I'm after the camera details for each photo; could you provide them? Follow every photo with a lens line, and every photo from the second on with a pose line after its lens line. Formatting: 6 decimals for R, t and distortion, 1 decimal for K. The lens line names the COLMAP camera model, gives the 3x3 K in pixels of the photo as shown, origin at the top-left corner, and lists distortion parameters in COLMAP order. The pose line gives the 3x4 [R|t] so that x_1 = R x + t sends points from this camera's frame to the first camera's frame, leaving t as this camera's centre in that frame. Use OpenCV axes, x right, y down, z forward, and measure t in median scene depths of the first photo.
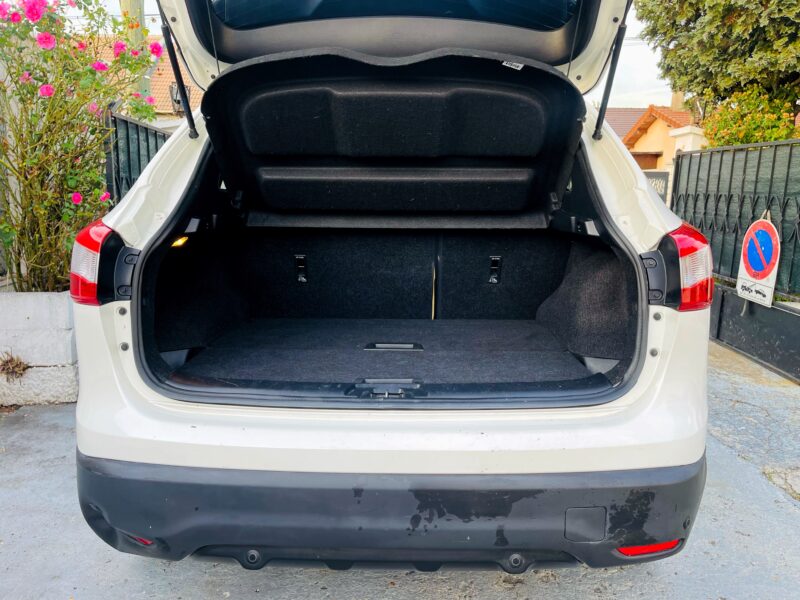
lens RADIAL K [[602.5, 0, 404.2], [0, 602.5, 300.4], [0, 0, 1]] dist [0.011676, -0.036683]
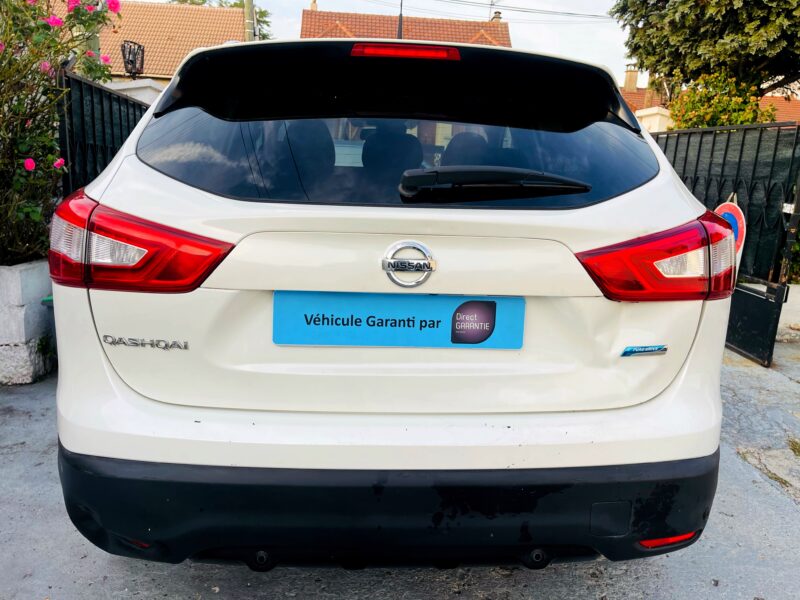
lens RADIAL K [[602.5, 0, 400.2], [0, 602.5, 302.7], [0, 0, 1]] dist [0.011676, -0.036683]
pose [[0.997069, 0.008228, 0.076069, -0.056241], [-0.011742, 0.998878, 0.045868, -0.008673], [-0.075606, -0.046627, 0.996047, 0.035074]]
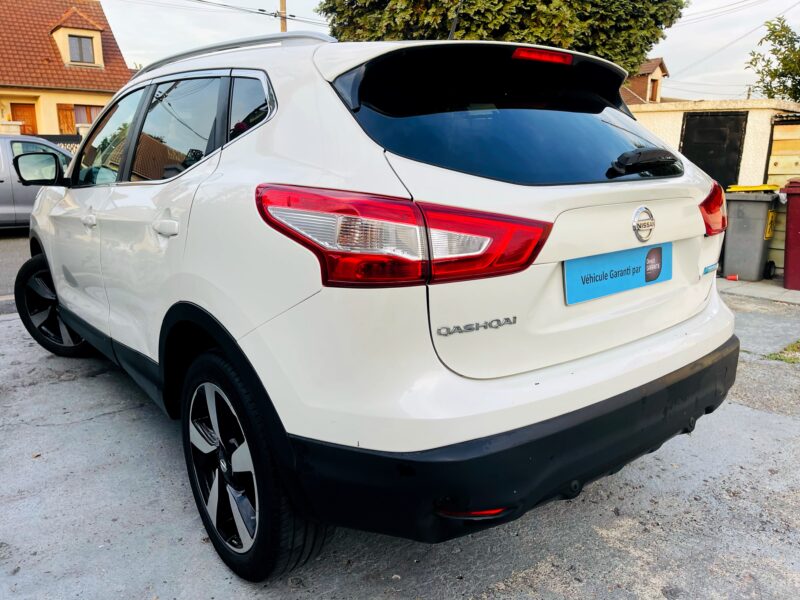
lens RADIAL K [[628.1, 0, 390.3], [0, 628.1, 321.9], [0, 0, 1]] dist [-0.026385, -0.004382]
pose [[0.774082, -0.180408, 0.606836, -0.601018], [0.141556, 0.983592, 0.111845, -0.026946], [-0.617057, -0.000676, 0.786918, 0.146169]]
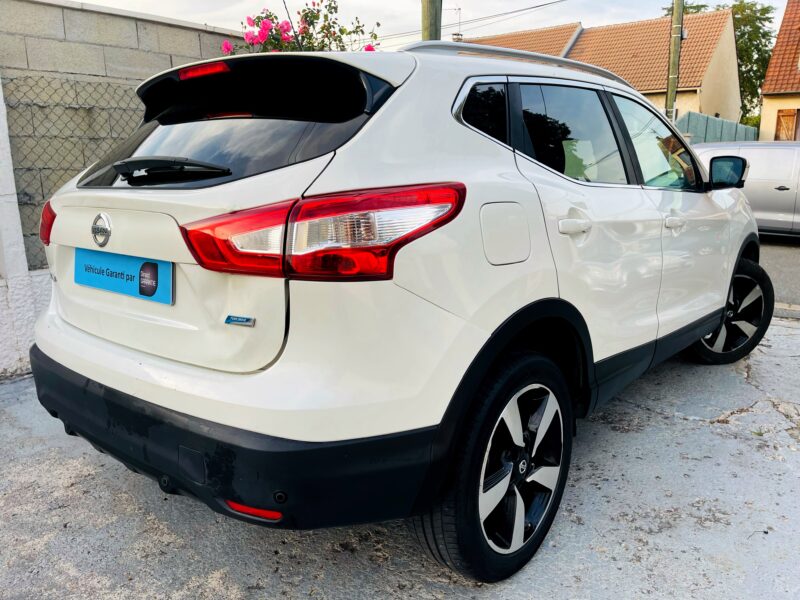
lens RADIAL K [[602.5, 0, 399.4], [0, 602.5, 298.2], [0, 0, 1]] dist [0.011676, -0.036683]
pose [[0.788991, 0.108735, -0.604707, 0.599437], [-0.094991, 0.993969, 0.054790, -0.010323], [0.607018, 0.014213, 0.794561, 0.175891]]
